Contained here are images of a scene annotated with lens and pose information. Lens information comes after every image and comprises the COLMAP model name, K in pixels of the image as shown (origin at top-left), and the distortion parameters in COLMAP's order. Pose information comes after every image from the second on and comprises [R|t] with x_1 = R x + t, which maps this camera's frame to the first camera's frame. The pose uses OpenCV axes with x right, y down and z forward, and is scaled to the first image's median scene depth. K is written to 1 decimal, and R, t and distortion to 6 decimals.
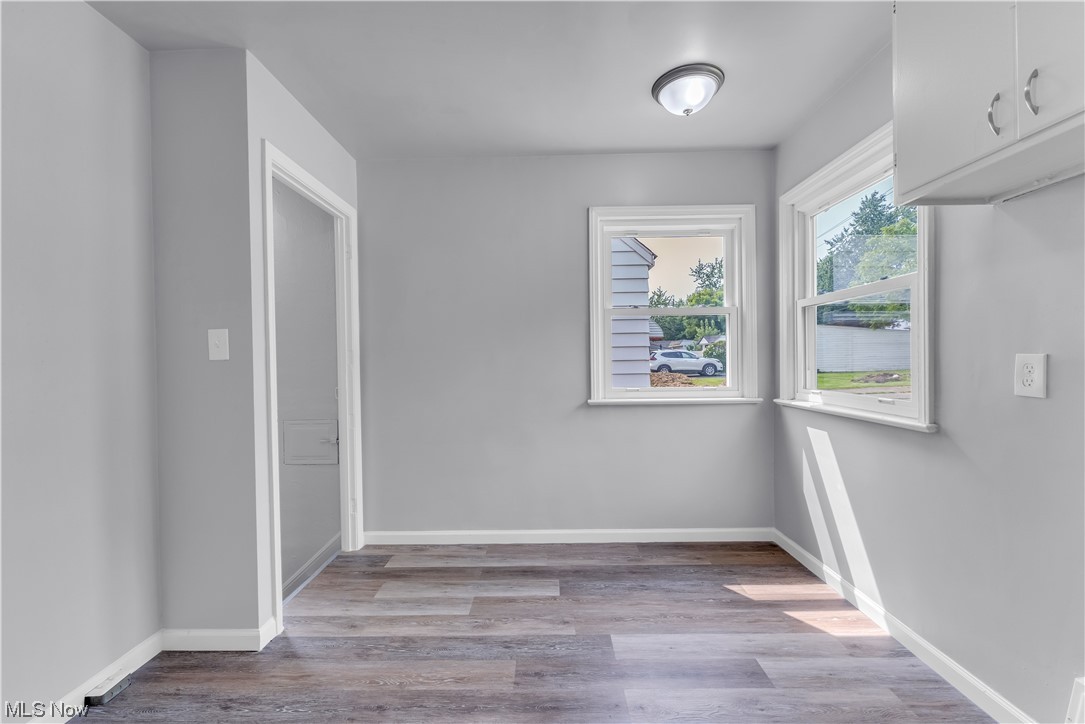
lens RADIAL K [[443.2, 0, 541.6], [0, 443.2, 360.8], [0, 0, 1]] dist [0.004621, 0.000224]
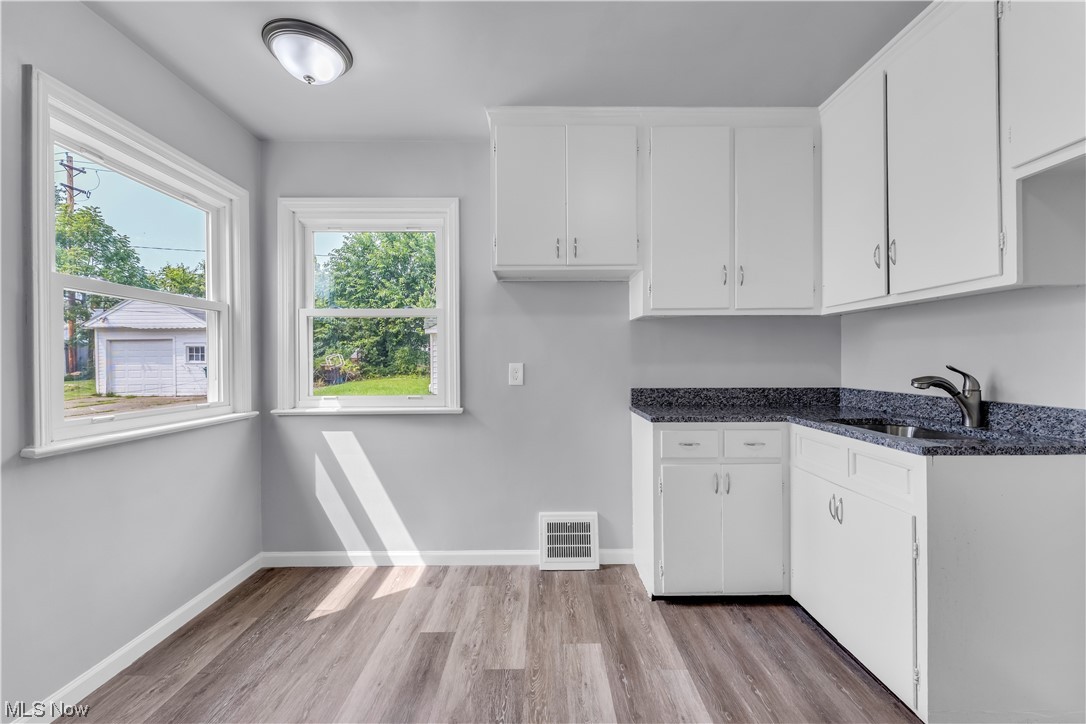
lens RADIAL K [[443.6, 0, 542.9], [0, 443.6, 361.6], [0, 0, 1]] dist [0.004621, 0.000224]
pose [[-0.020761, 0.014480, 0.999680, -0.495101], [0.009137, 0.999856, -0.014293, 0.002946], [-0.999743, 0.008838, -0.020891, 0.531573]]
